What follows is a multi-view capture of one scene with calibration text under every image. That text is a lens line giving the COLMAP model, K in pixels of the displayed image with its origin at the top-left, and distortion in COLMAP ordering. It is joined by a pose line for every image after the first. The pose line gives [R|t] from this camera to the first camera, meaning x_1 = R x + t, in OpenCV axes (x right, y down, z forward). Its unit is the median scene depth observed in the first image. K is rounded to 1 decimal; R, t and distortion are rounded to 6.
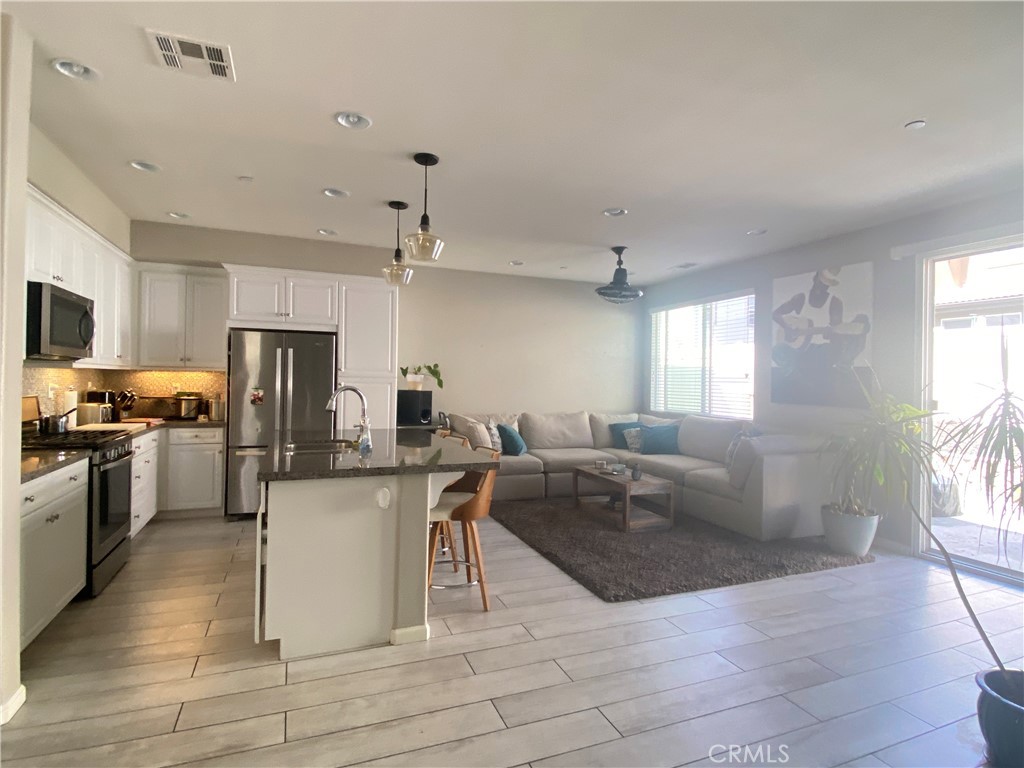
lens RADIAL K [[530.1, 0, 504.0], [0, 530.1, 383.3], [0, 0, 1]] dist [0.068235, -0.066837]
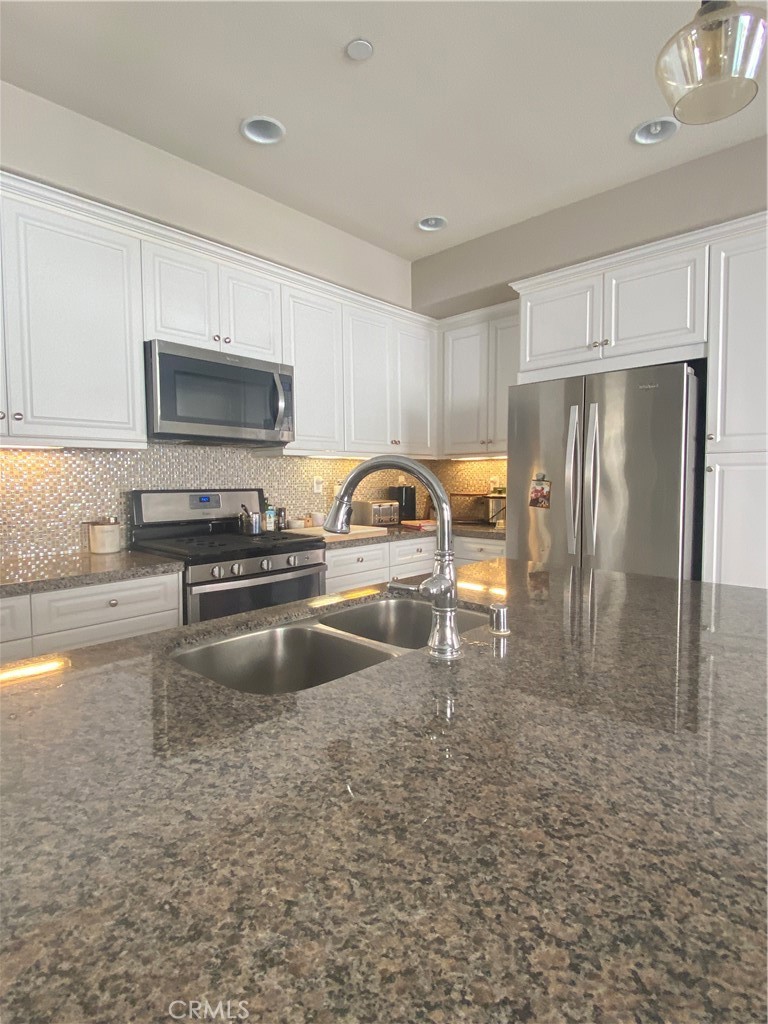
lens RADIAL K [[530.1, 0, 382.8], [0, 530.1, 511.2], [0, 0, 1]] dist [0.068235, -0.066837]
pose [[0.434370, 0.036306, -0.900002, -0.012887], [0.008113, 0.998989, 0.044214, 0.023920], [0.900698, -0.026507, 0.433637, 0.857278]]
